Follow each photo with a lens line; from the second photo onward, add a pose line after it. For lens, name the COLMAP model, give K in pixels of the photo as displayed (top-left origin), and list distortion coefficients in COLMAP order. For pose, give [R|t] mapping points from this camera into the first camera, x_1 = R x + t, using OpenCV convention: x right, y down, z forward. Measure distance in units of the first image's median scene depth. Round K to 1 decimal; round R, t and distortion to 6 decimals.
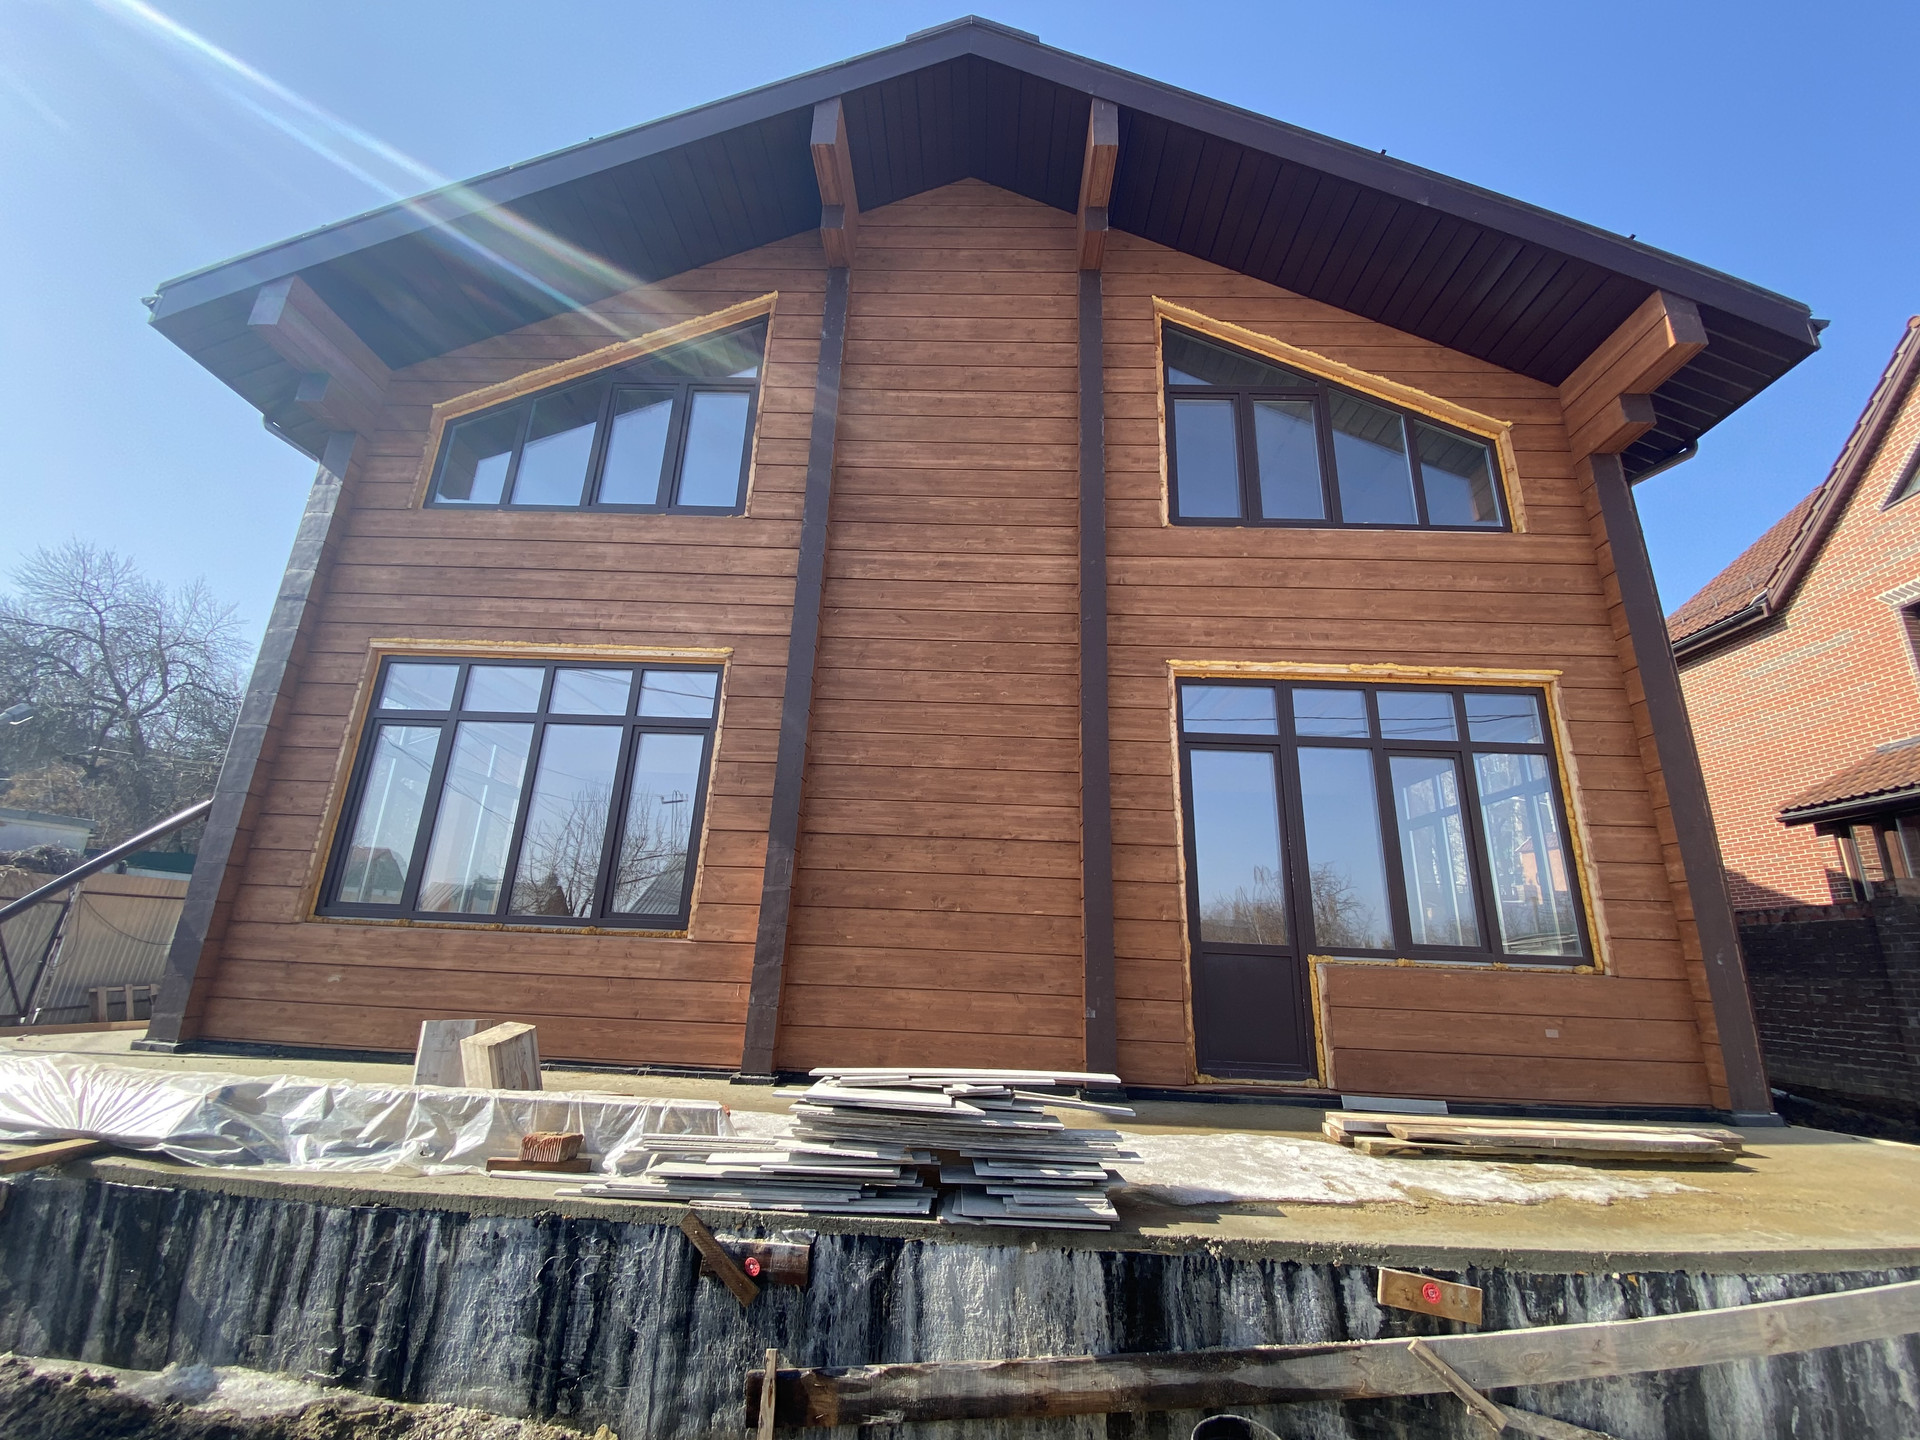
lens RADIAL K [[786.3, 0, 957.0], [0, 786.3, 699.9], [0, 0, 1]] dist [0.011078, -0.011120]
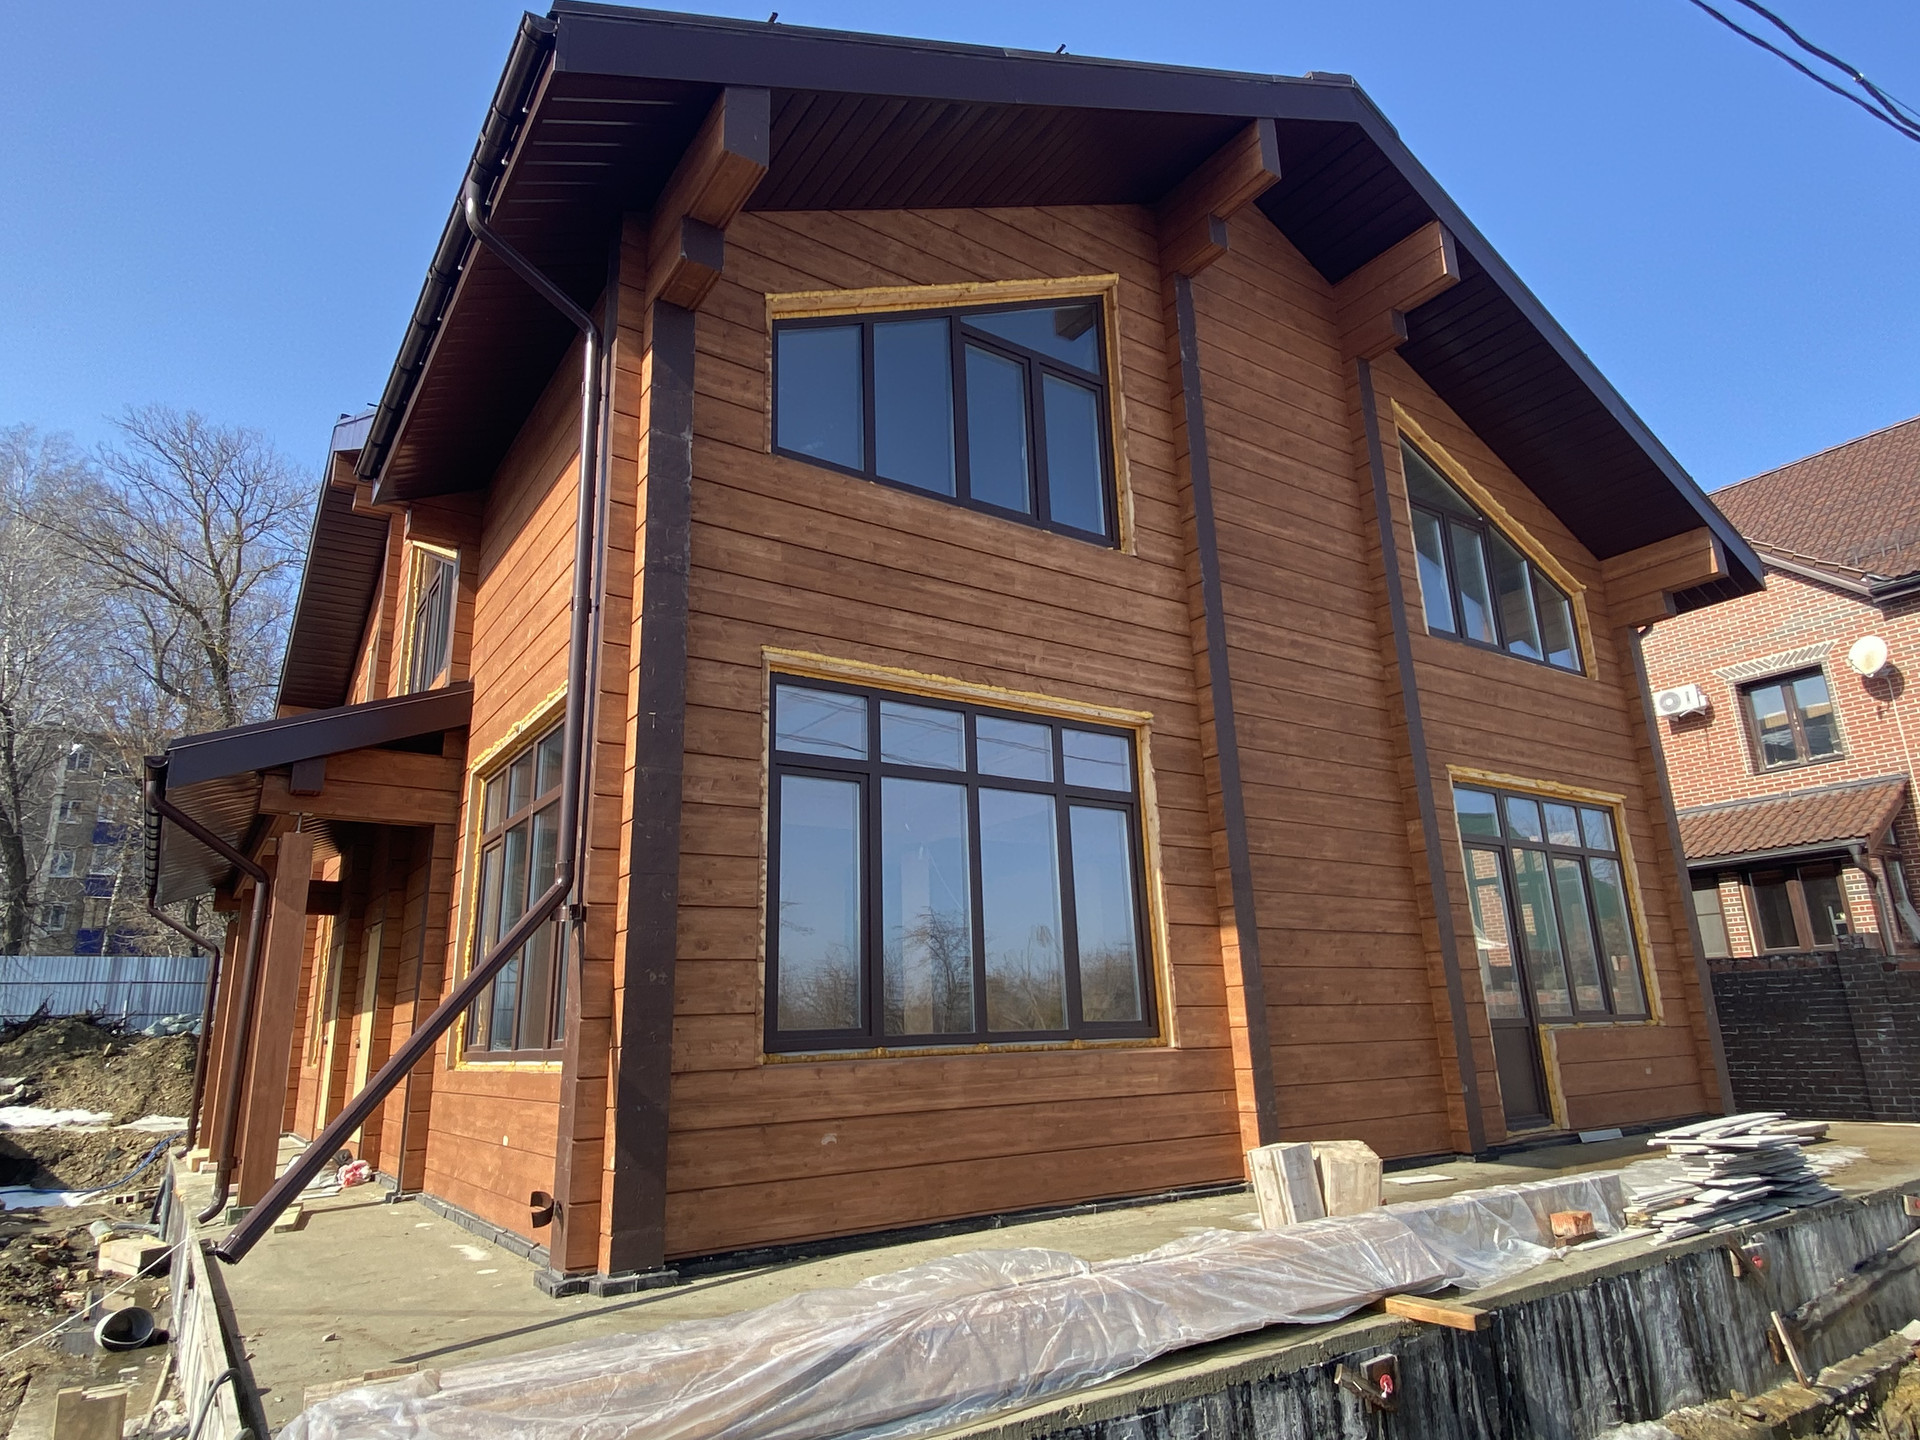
lens RADIAL K [[1130.4, 0, 966.9], [0, 1130.4, 705.7], [0, 0, 1]] dist [0.028330, -0.027901]
pose [[0.812044, 0.101048, 0.574782, -1.208291], [-0.114391, 0.993350, -0.013024, -0.035742], [-0.572276, -0.055173, 0.818203, 0.094738]]
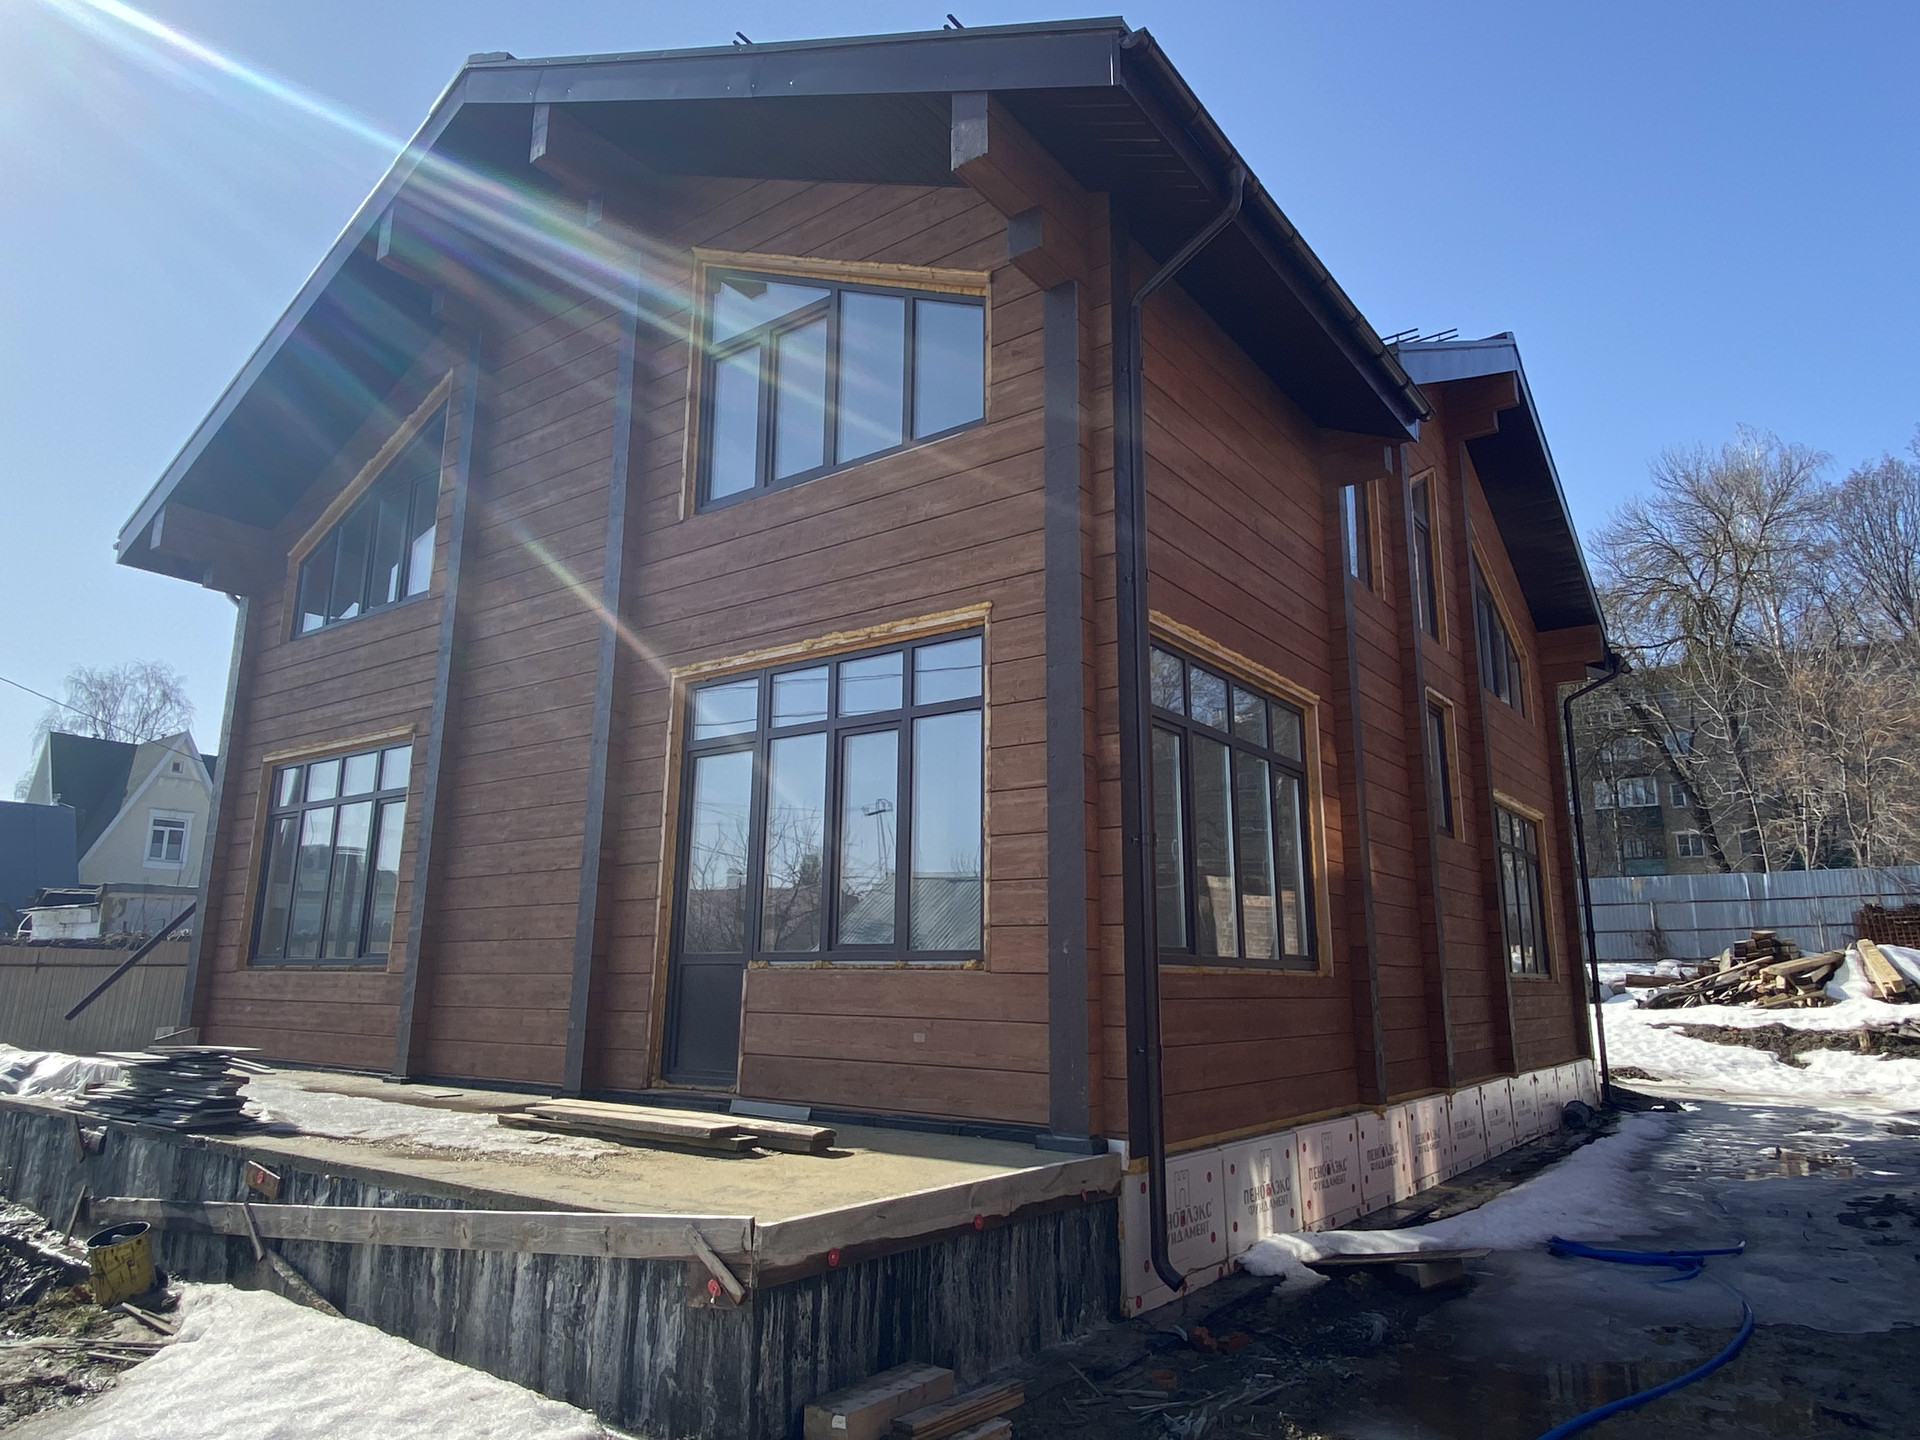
lens RADIAL K [[1213.1, 0, 1014.1], [0, 1213.1, 693.0], [0, 0, 1]] dist [-0.006278, -0.007685]
pose [[0.833910, -0.161720, -0.527675, 1.419840], [0.199054, 0.979885, 0.014263, 0.040863], [0.514754, -0.116930, 0.849327, -0.046500]]
